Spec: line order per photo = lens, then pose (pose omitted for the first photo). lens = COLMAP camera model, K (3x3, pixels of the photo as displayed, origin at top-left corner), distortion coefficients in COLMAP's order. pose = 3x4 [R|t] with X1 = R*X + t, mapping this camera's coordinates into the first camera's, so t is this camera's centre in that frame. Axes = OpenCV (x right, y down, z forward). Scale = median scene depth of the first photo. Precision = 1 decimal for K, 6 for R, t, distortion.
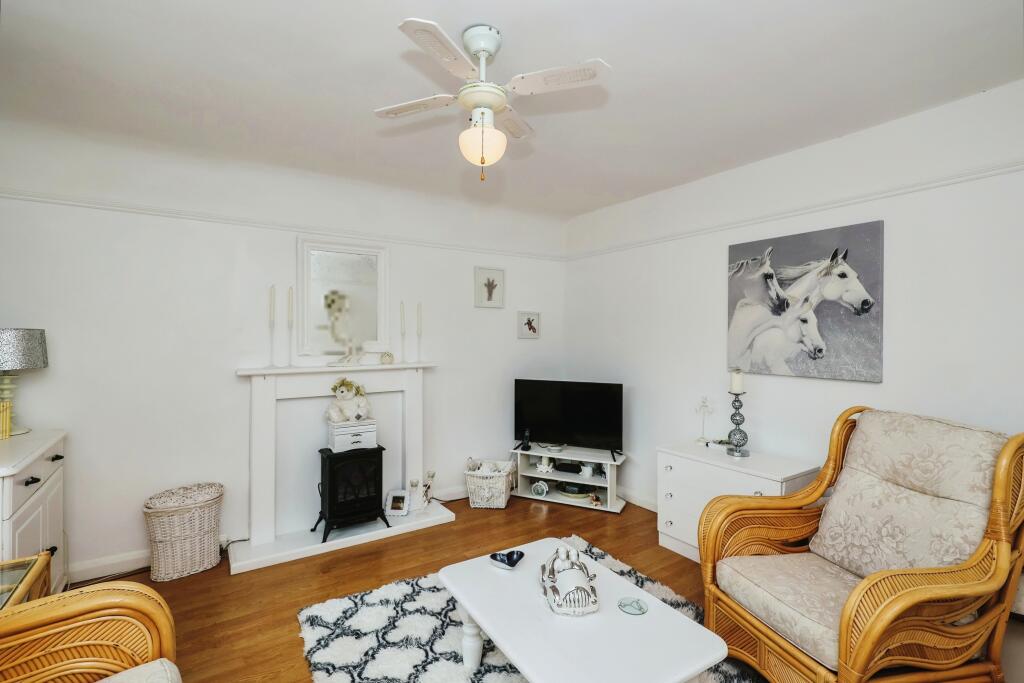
lens RADIAL K [[463.7, 0, 512.0], [0, 463.7, 341.5], [0, 0, 1]] dist [0.001248, 0.000116]
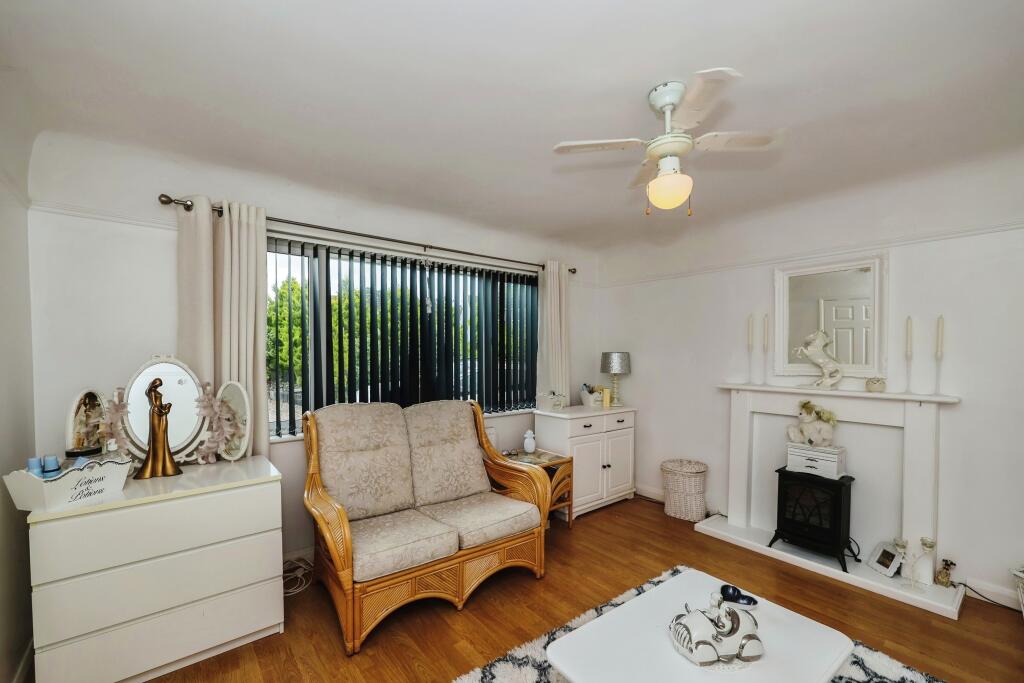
lens RADIAL K [[424.7, 0, 511.1], [0, 424.7, 368.4], [0, 0, 1]] dist [-0.000329, -0.000098]
pose [[0.090920, 0.039406, -0.995078, 0.499736], [-0.015562, 0.999151, 0.038146, -0.016116], [0.995737, 0.012018, 0.091456, 0.285450]]
